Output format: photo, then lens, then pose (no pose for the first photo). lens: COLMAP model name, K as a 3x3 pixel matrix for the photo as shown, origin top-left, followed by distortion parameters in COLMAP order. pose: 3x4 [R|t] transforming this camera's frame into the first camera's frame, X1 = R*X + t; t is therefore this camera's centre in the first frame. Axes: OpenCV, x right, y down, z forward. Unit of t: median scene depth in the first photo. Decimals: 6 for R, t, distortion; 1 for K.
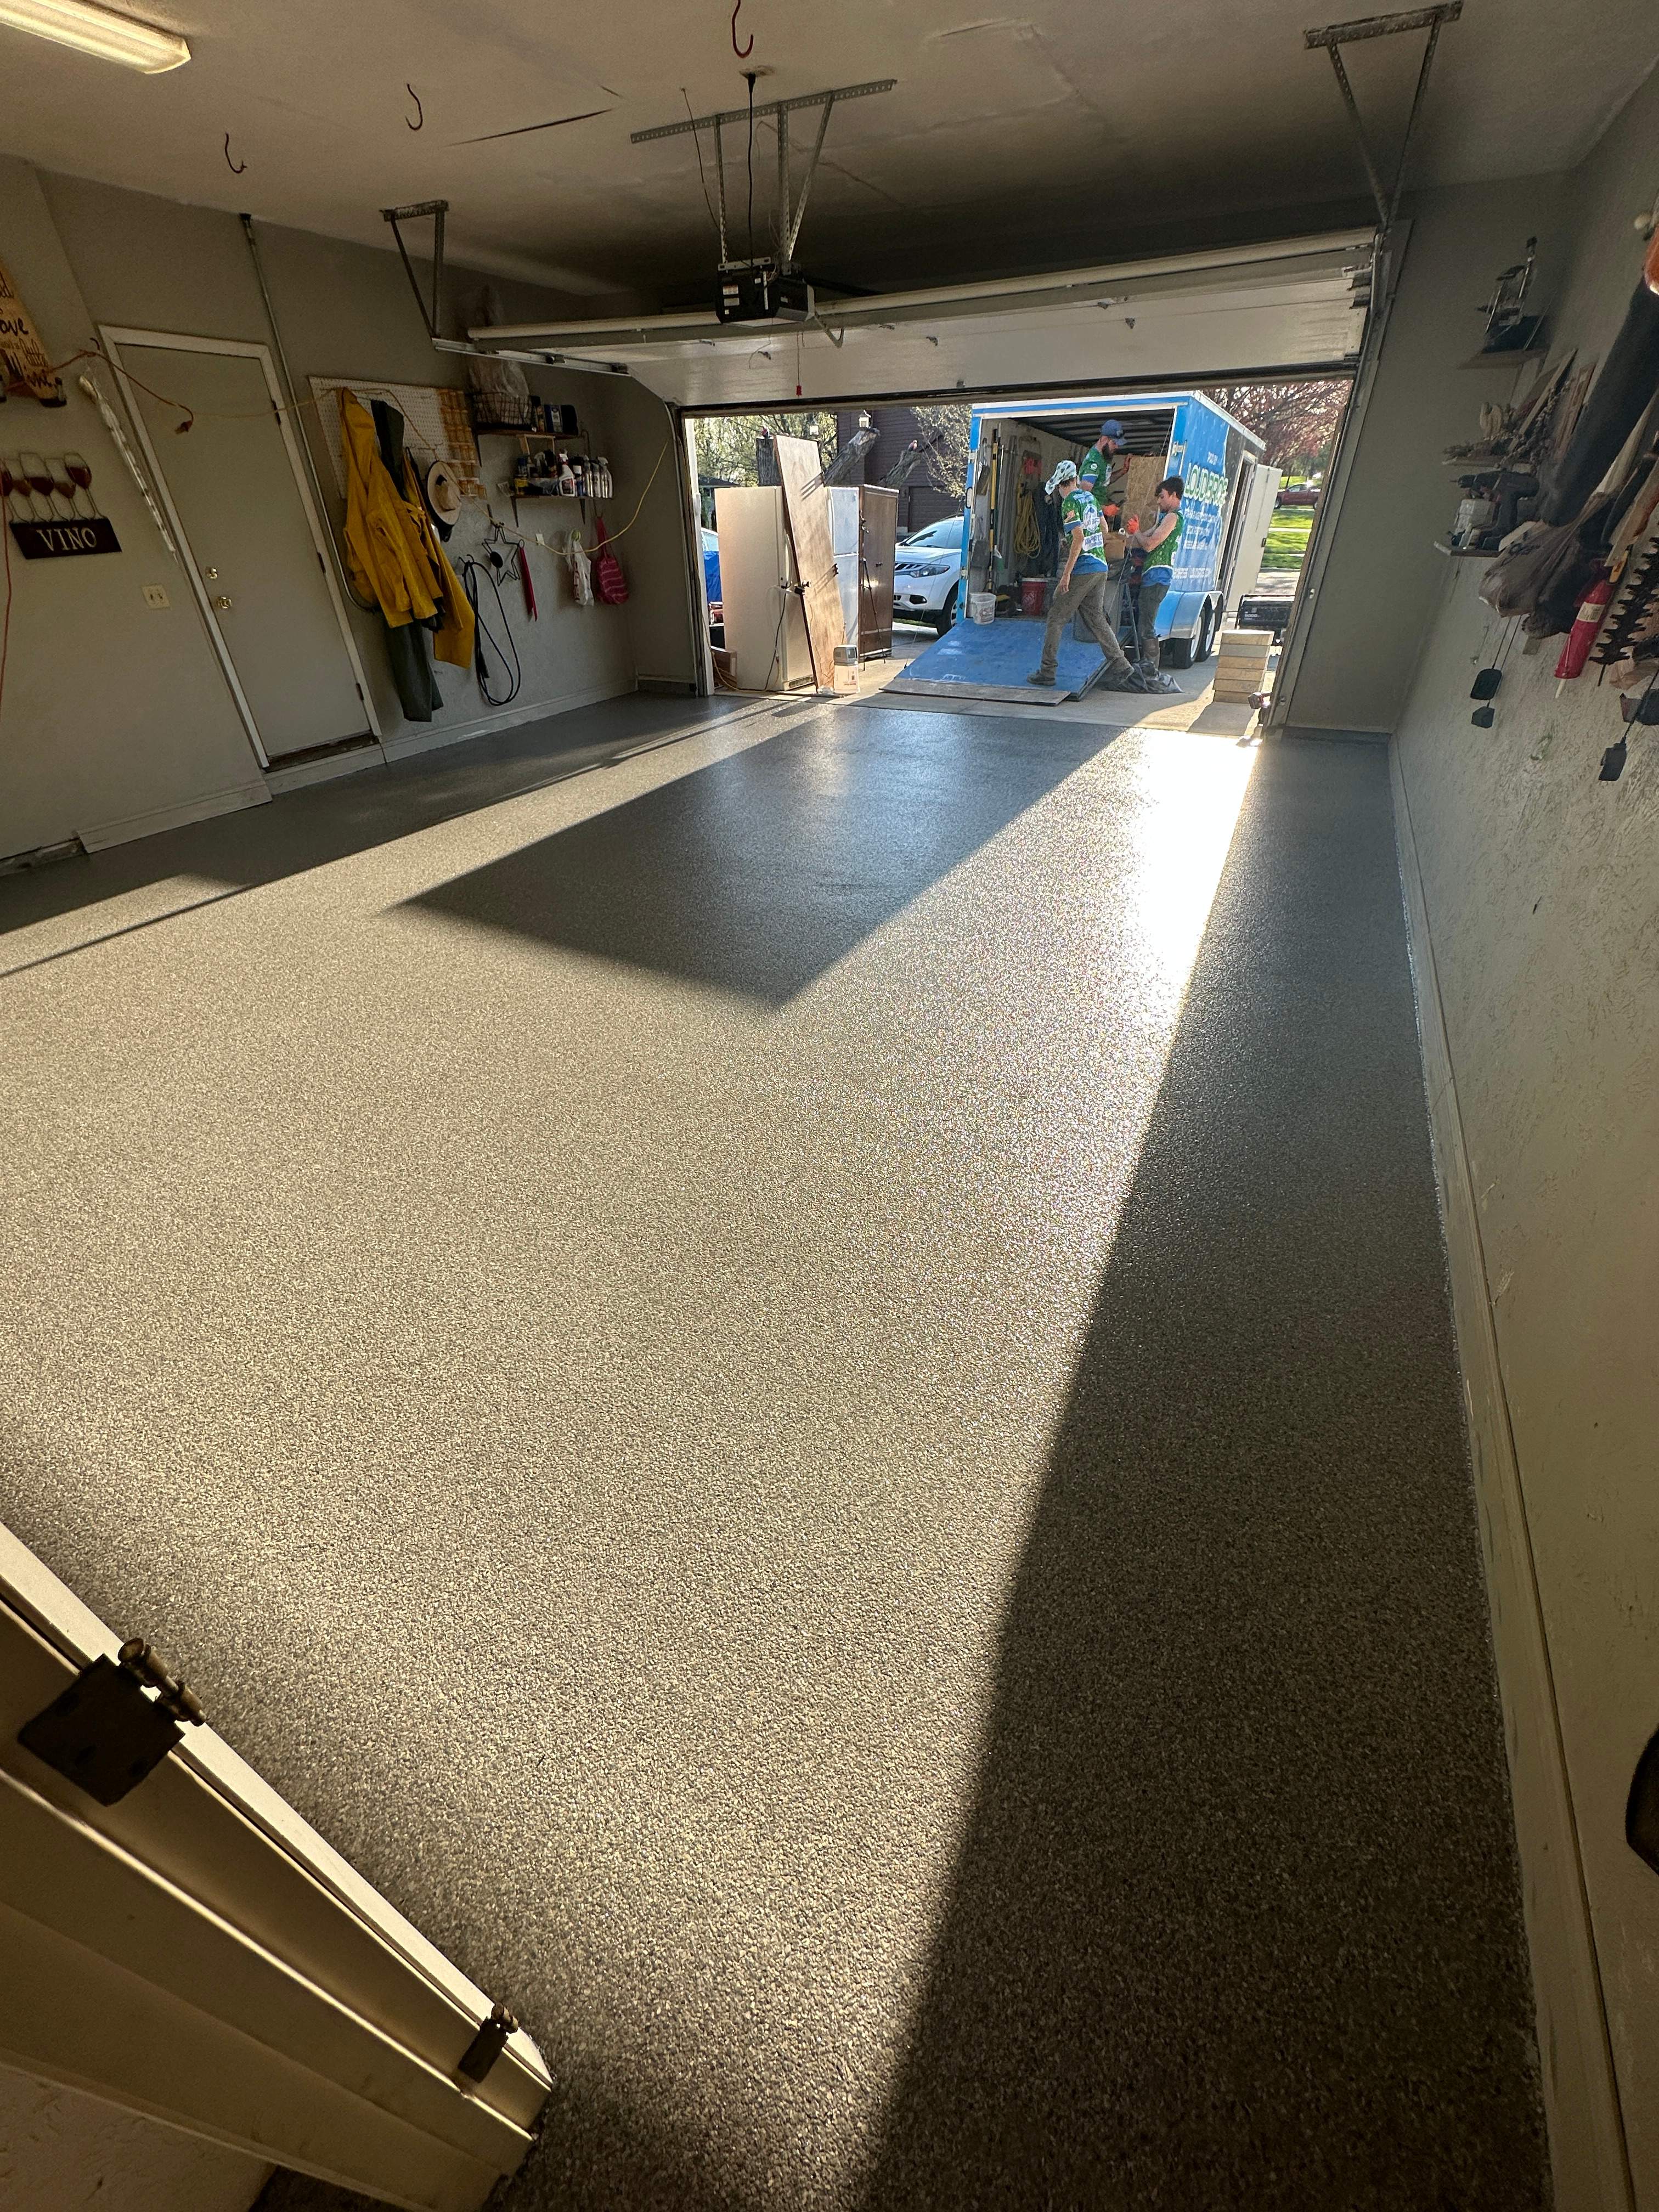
lens RADIAL K [[879.0, 0, 829.5], [0, 879.0, 1106.0], [0, 0, 1]] dist [-0.001139, -0.000203]
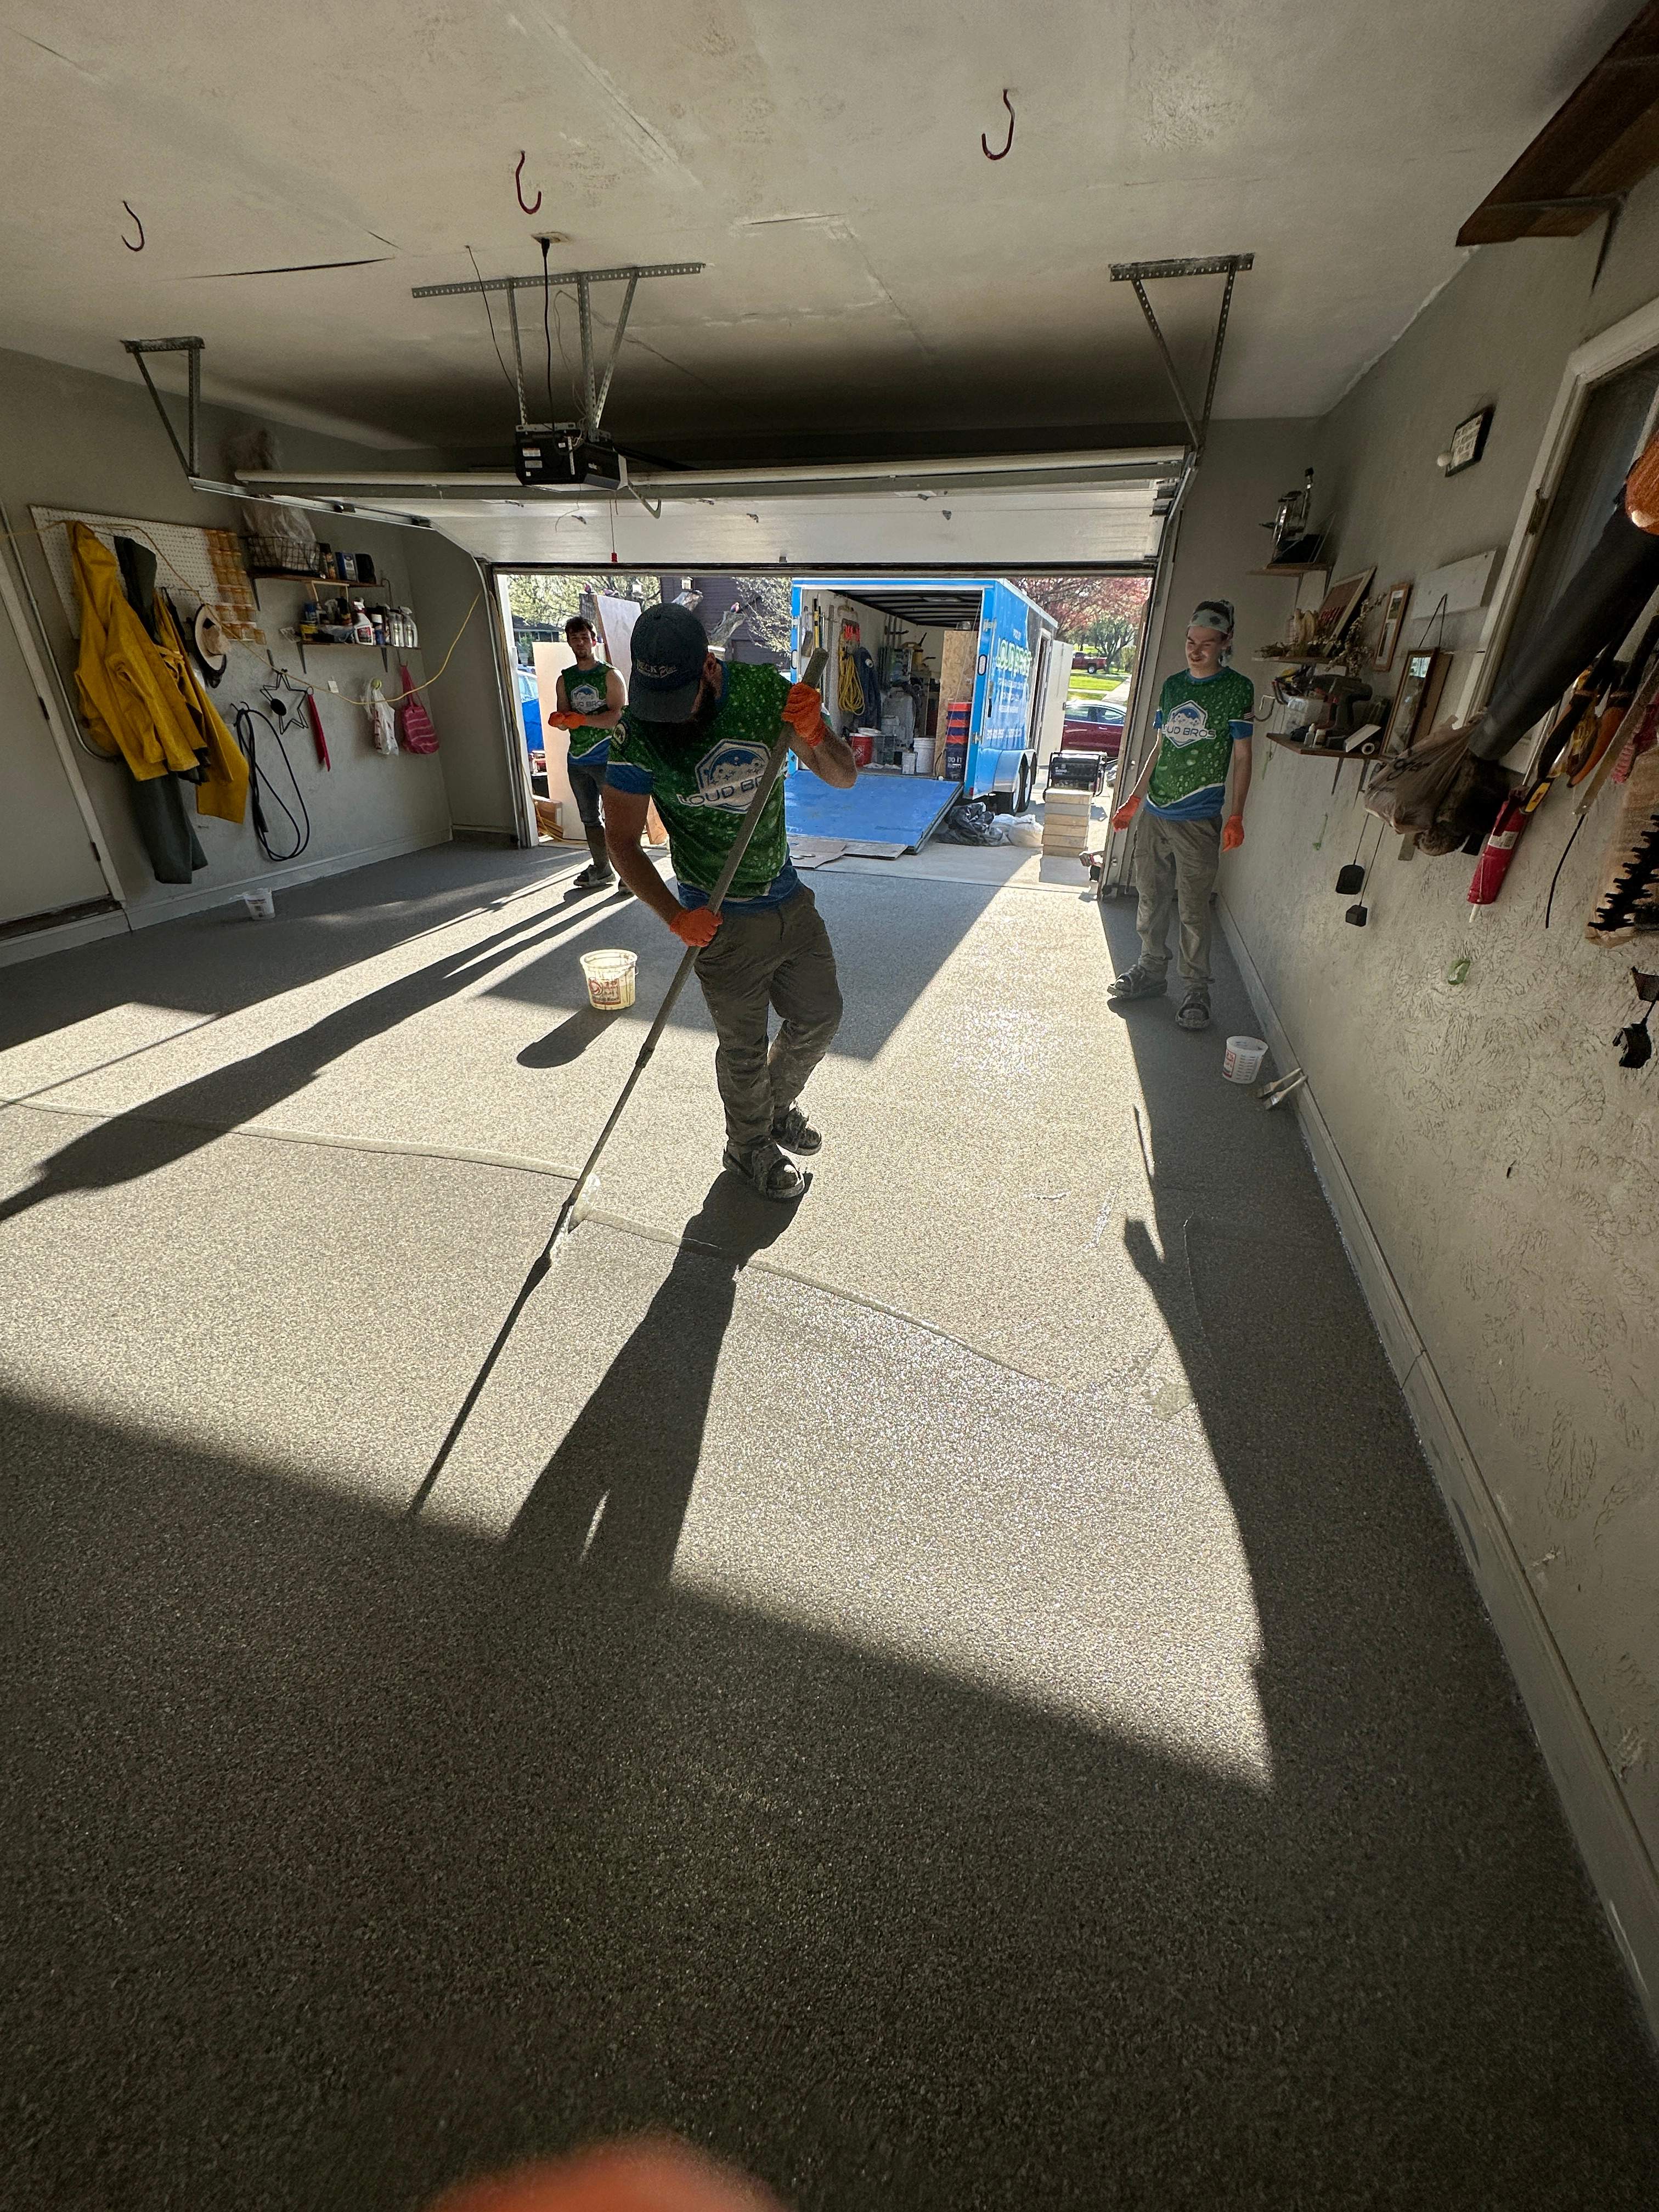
lens RADIAL K [[882.6, 0, 829.5], [0, 882.6, 1106.0], [0, 0, 1]] dist [-0.001835, 0.000334]
pose [[0.984579, -0.045197, 0.169000, 0.003949], [0.066311, 0.990379, -0.121457, -0.085254], [-0.161885, 0.130791, 0.978104, 0.097092]]
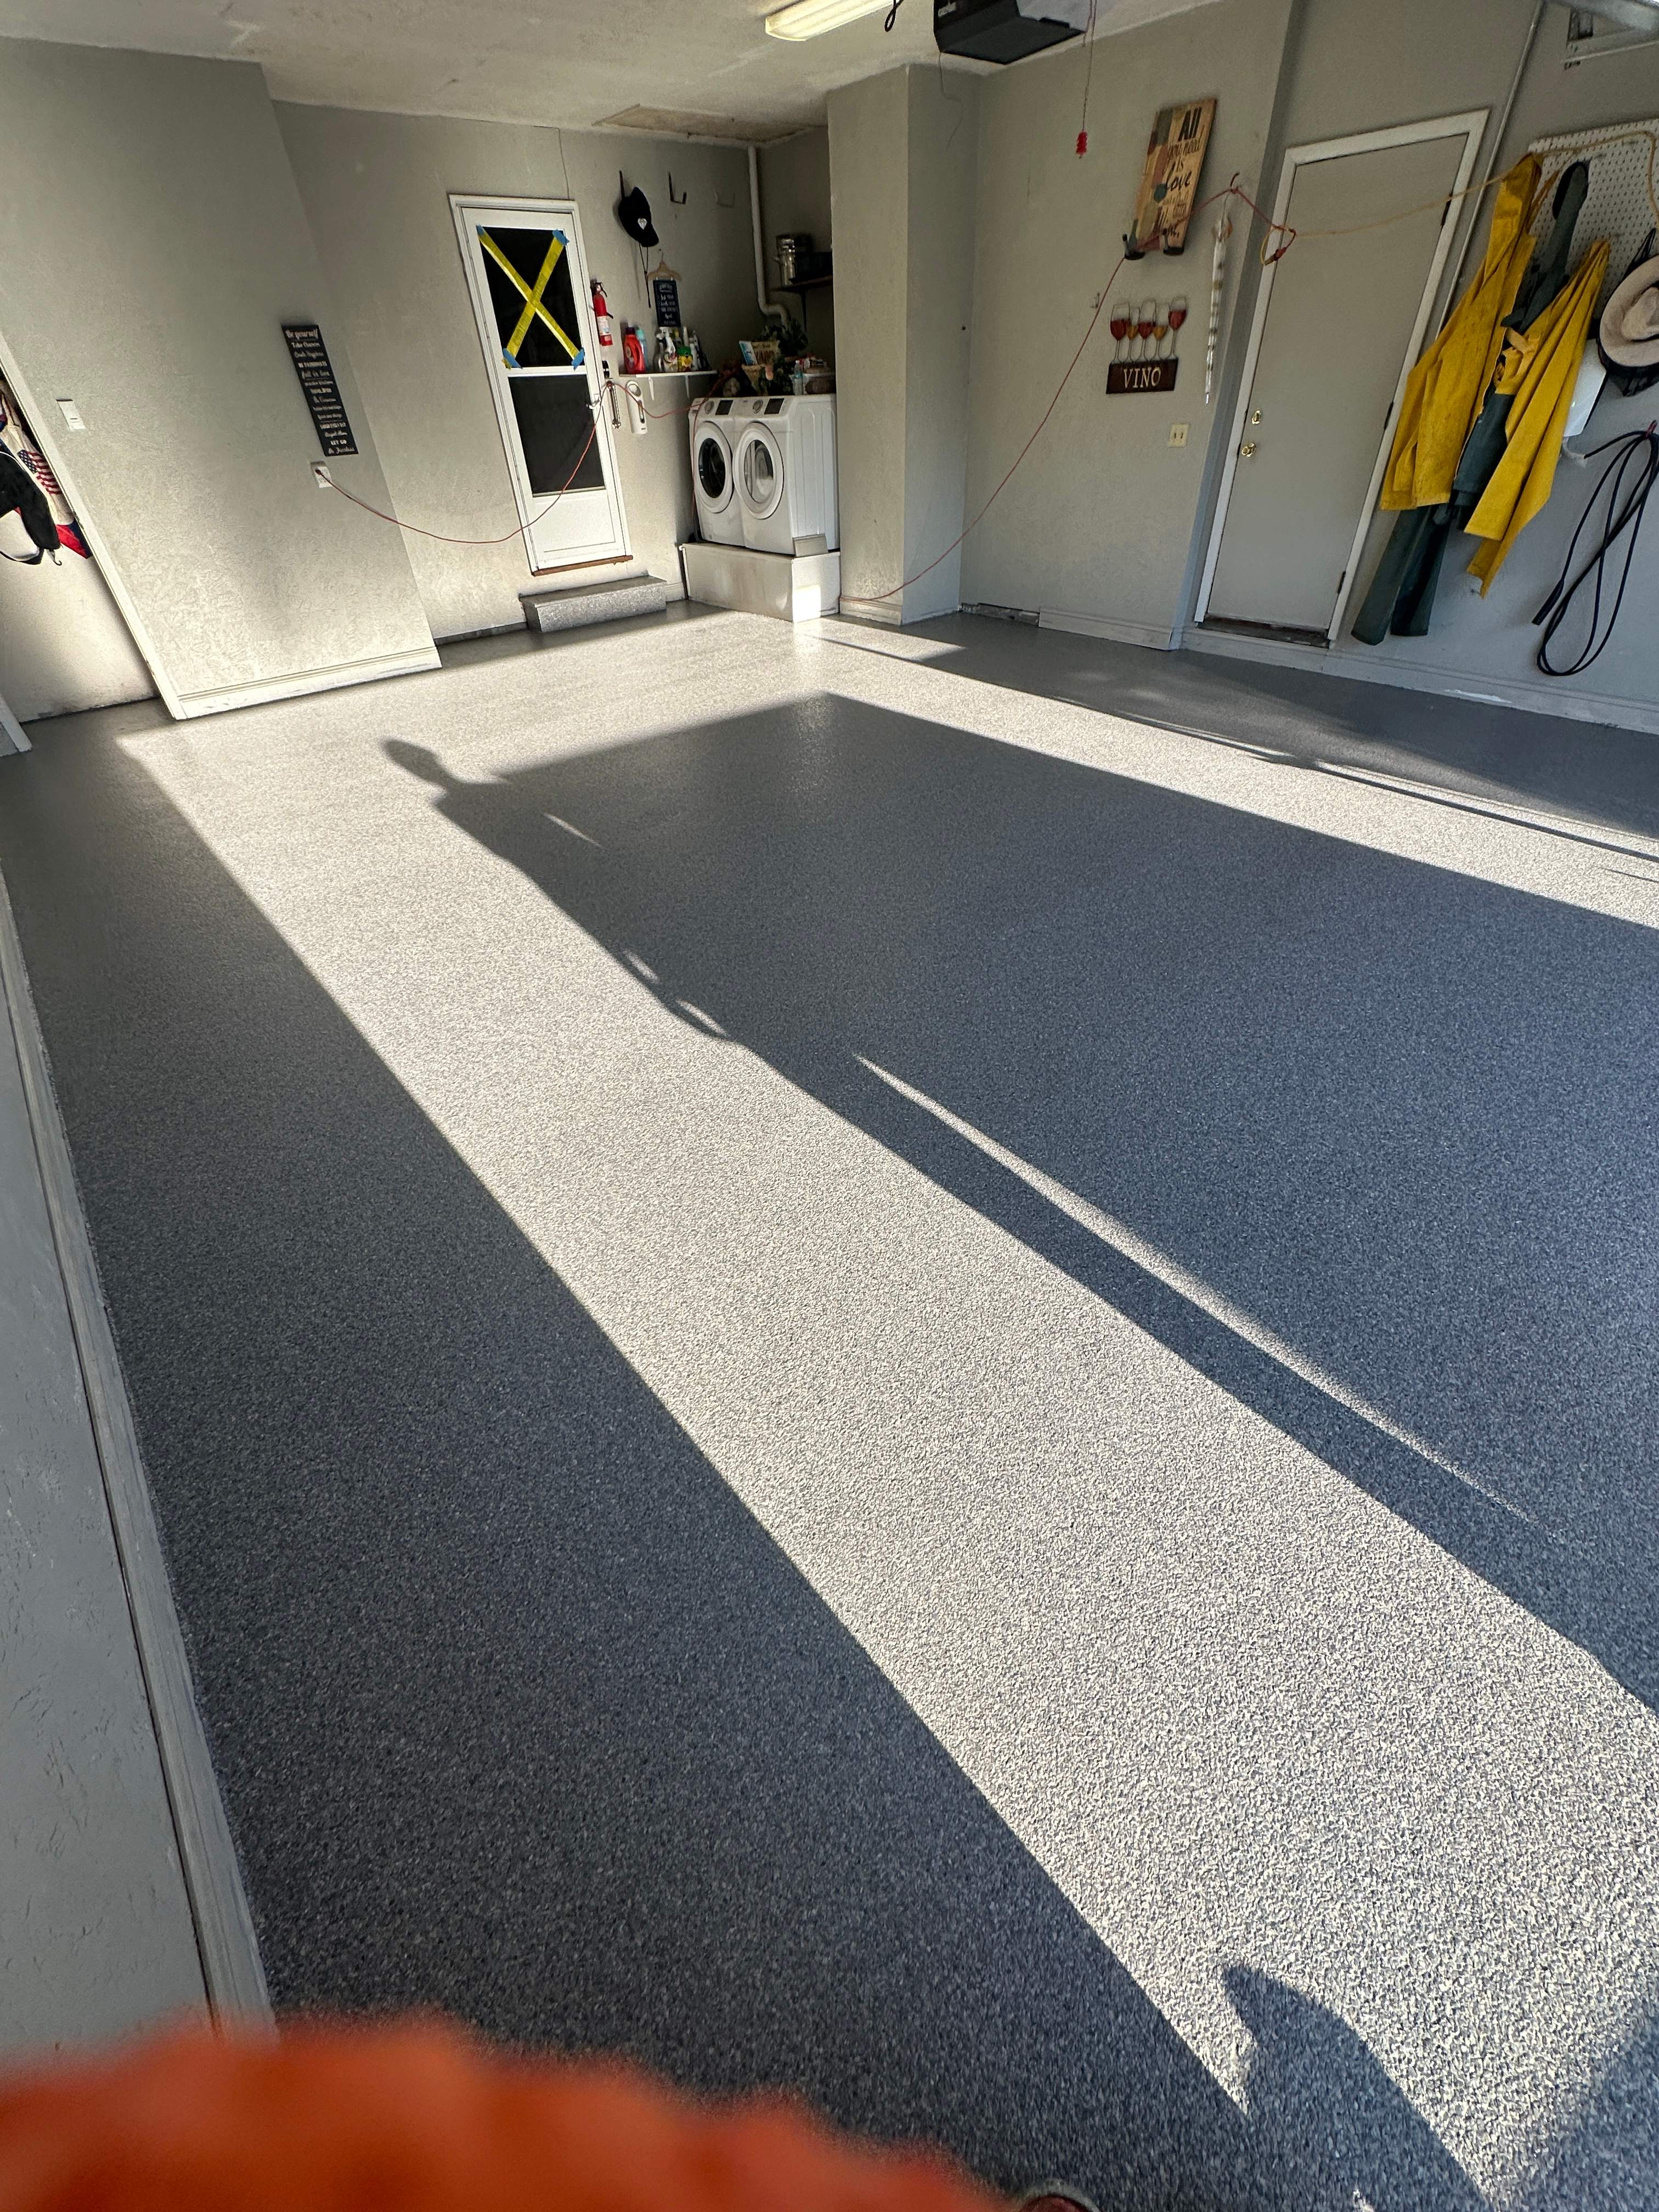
lens RADIAL K [[882.6, 0, 829.5], [0, 882.6, 1106.0], [0, 0, 1]] dist [-0.001835, 0.000334]
pose [[-0.396543, 0.613255, -0.683134, 0.556164], [-0.487654, 0.489754, 0.722727, -0.617150], [0.777783, 0.619726, 0.104848, 0.870761]]
